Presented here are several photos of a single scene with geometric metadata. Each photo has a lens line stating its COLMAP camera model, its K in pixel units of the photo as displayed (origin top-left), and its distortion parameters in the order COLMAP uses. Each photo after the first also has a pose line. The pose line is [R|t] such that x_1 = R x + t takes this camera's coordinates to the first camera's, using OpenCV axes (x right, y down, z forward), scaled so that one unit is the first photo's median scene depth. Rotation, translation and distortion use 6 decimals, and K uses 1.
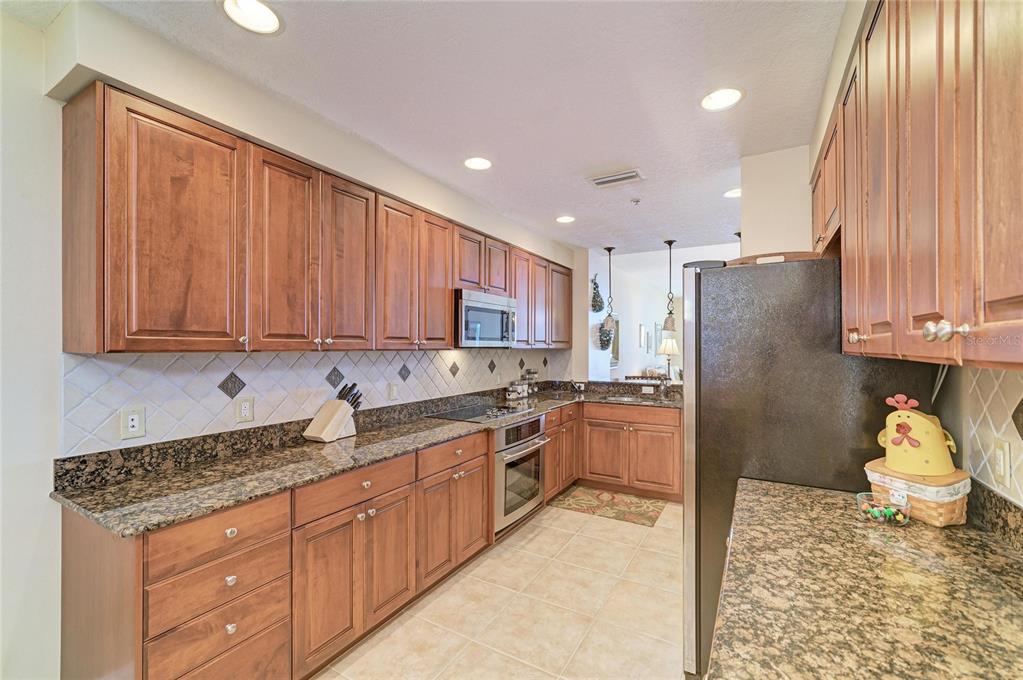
lens RADIAL K [[427.2, 0, 510.5], [0, 427.2, 346.5], [0, 0, 1]] dist [-0.001450, 0.000018]
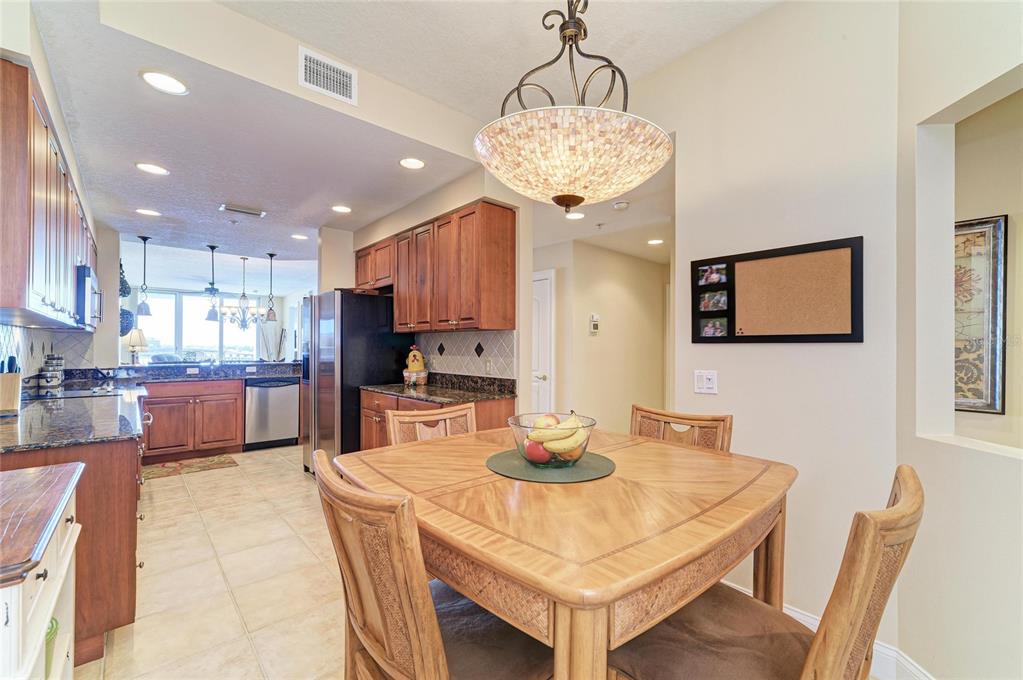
lens RADIAL K [[427.2, 0, 510.5], [0, 427.2, 346.5], [0, 0, 1]] dist [-0.001450, 0.000018]
pose [[0.316243, 0.002007, 0.948676, -0.551737], [-0.003868, 0.999992, -0.000827, 0.037300], [-0.948670, -0.003408, 0.316248, -0.195796]]
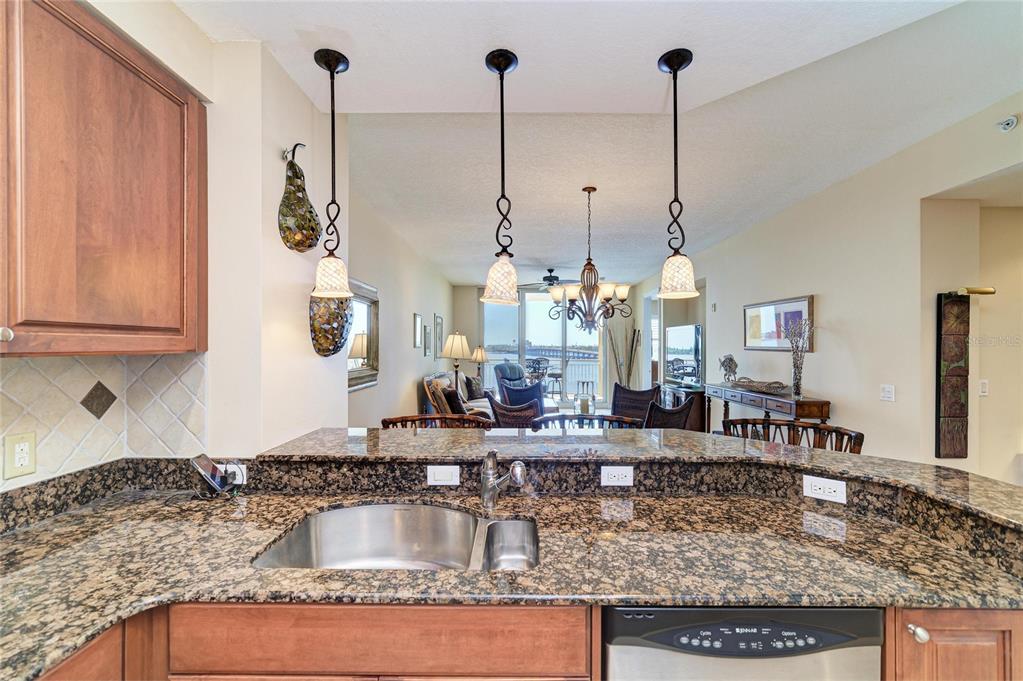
lens RADIAL K [[427.2, 0, 510.5], [0, 427.2, 347.0], [0, 0, 1]] dist [-0.001450, 0.000018]
pose [[0.871349, -0.001453, 0.490662, 0.223753], [0.000111, 0.999996, 0.002765, 0.000029], [-0.490664, -0.002355, 0.871346, 0.749880]]
